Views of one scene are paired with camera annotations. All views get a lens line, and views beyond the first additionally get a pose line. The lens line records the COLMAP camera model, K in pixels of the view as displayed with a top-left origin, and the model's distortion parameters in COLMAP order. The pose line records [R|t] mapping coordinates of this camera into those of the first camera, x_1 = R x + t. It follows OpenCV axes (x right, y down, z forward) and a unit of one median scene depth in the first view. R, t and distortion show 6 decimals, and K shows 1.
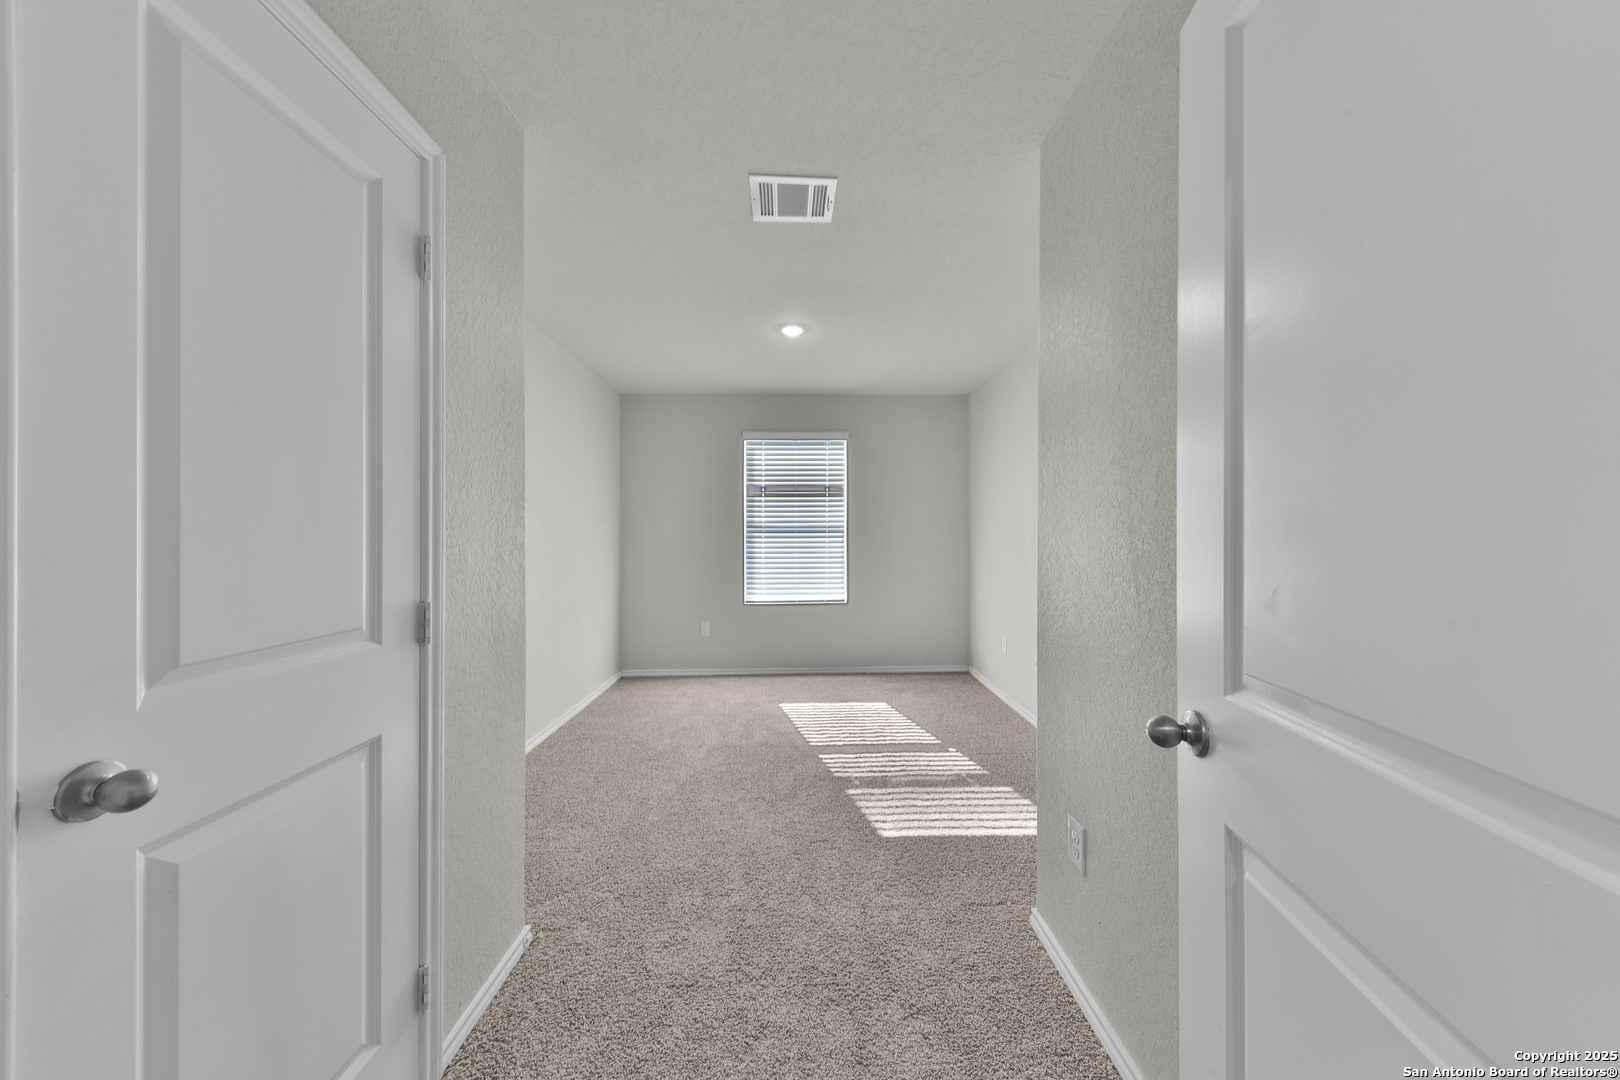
lens RADIAL K [[546.5, 0, 803.3], [0, 546.5, 541.0], [0, 0, 1]] dist [-0.002296, -0.000205]
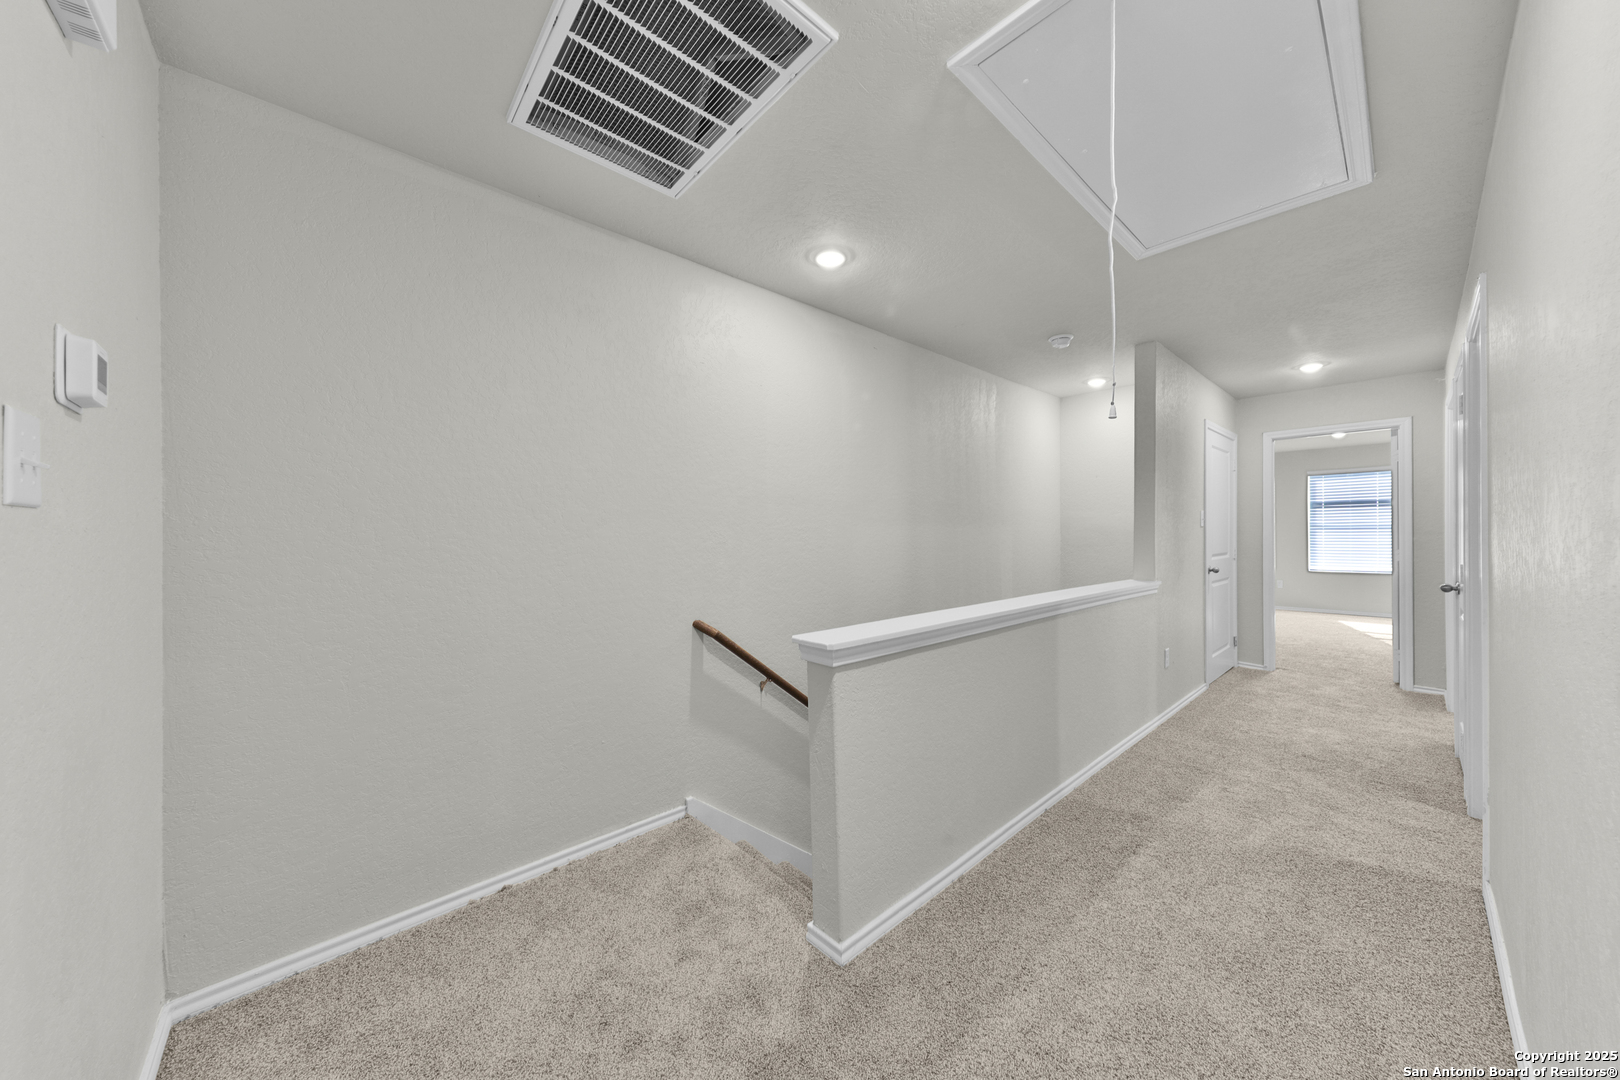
lens RADIAL K [[546.5, 0, 808.8], [0, 546.5, 539.1], [0, 0, 1]] dist [-0.002296, -0.000205]
pose [[0.622717, 0.000404, -0.782447, 0.258088], [0.003636, 0.999988, 0.003410, 0.003724], [0.782439, -0.004969, 0.622708, -1.314135]]
